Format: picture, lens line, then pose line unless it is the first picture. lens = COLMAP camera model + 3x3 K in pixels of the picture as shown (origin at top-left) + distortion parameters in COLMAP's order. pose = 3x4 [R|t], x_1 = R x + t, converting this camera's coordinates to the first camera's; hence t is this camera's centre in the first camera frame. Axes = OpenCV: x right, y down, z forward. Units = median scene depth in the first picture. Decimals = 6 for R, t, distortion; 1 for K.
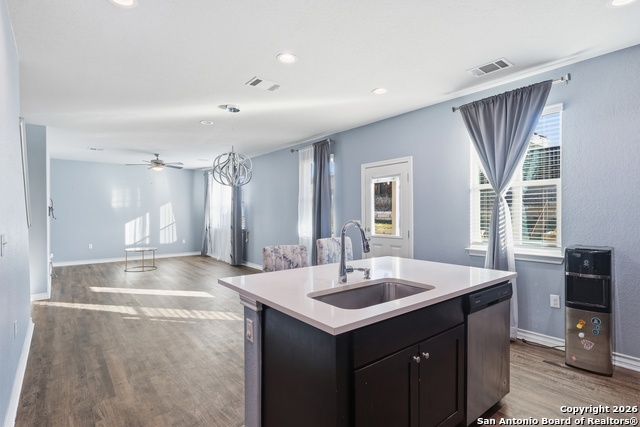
lens RADIAL K [[324.9, 0, 314.5], [0, 324.9, 215.8], [0, 0, 1]] dist [0.005102, -0.000039]
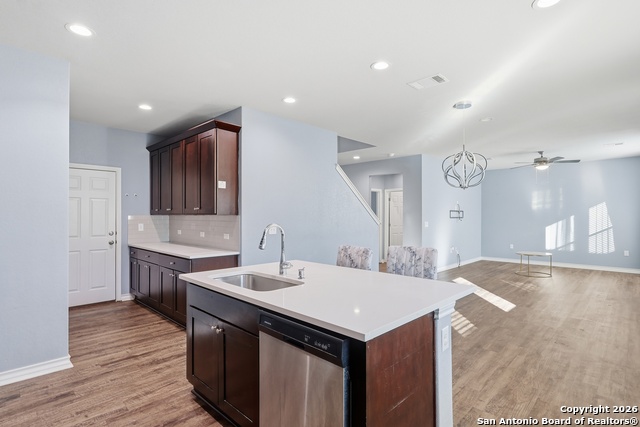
lens RADIAL K [[324.9, 0, 313.9], [0, 324.9, 213.0], [0, 0, 1]] dist [0.005102, -0.000039]
pose [[0.099451, -0.005460, -0.995027, 0.302265], [-0.008514, 0.999944, -0.006338, -0.004253], [0.995006, 0.009102, 0.099399, 0.228446]]
